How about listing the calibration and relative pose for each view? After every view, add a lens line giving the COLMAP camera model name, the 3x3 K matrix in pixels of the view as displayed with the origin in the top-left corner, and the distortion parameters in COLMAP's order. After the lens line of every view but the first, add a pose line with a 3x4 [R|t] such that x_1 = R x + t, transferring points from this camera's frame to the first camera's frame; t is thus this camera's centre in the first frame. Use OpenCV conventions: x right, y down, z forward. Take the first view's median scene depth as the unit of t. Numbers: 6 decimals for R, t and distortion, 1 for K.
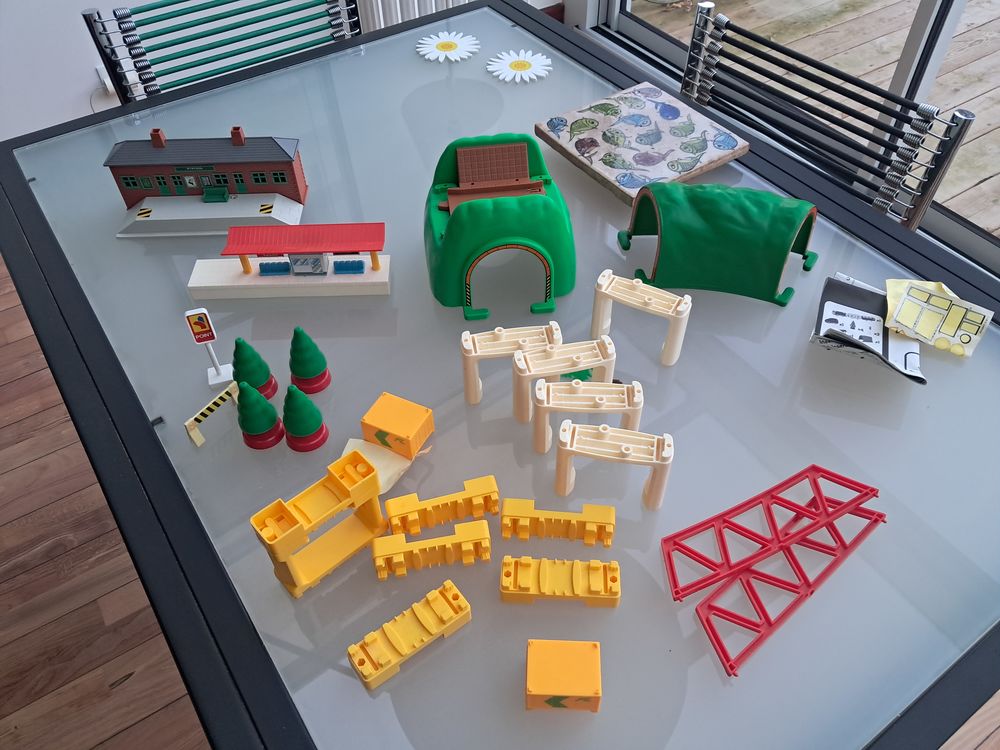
lens RADIAL K [[777.1, 0, 500.0], [0, 777.1, 375.0], [0, 0, 1]] dist [0.106109, -0.388535]
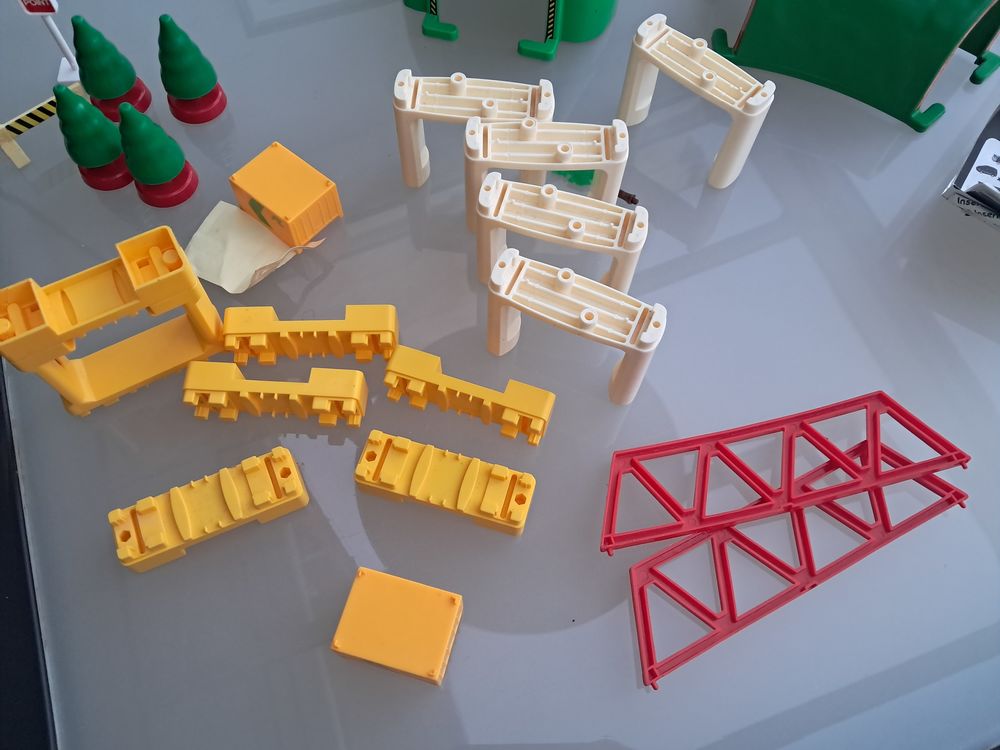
lens RADIAL K [[792.0, 0, 500.0], [0, 792.0, 375.0], [0, 0, 1]] dist [0.051696, -0.112390]
pose [[0.974115, 0.220036, -0.051819, 0.124660], [-0.195971, 0.936251, 0.291599, -0.028973], [0.112678, -0.273896, 0.955136, 0.340577]]
